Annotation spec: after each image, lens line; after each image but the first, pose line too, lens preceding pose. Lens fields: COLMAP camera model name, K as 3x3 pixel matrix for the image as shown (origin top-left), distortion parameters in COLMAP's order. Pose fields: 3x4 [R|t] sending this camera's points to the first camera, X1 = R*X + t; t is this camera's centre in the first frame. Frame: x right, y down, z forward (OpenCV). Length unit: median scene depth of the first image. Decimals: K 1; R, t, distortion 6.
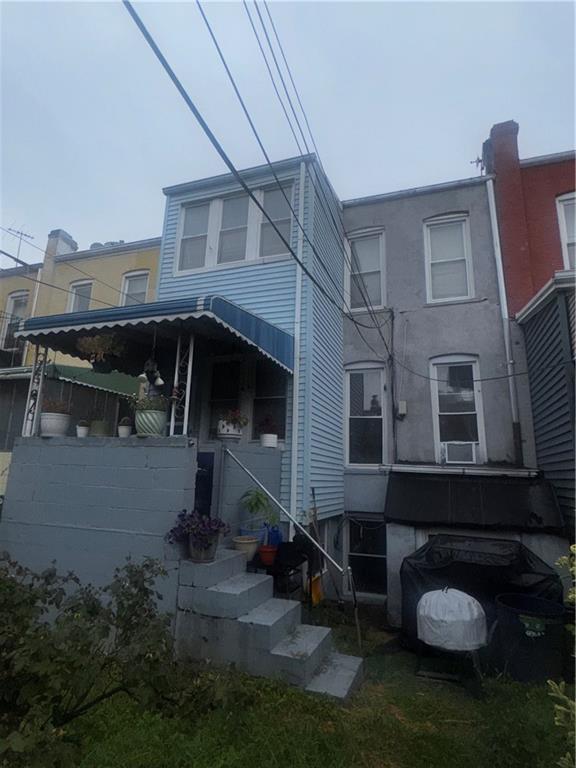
lens RADIAL K [[426.0, 0, 288.0], [0, 426.0, 384.0], [0, 0, 1]] dist [-0.003793, 0.001092]
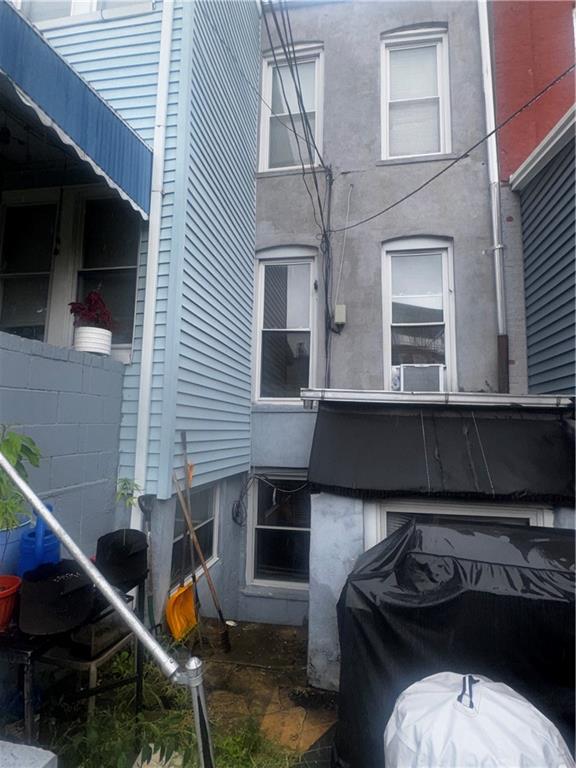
lens RADIAL K [[426.0, 0, 288.0], [0, 426.0, 384.0], [0, 0, 1]] dist [-0.003793, 0.001092]
pose [[0.986403, 0.007736, 0.164164, 0.081535], [-0.026506, 0.993303, 0.112457, 0.094568], [-0.162194, -0.115280, 0.980002, 0.357511]]
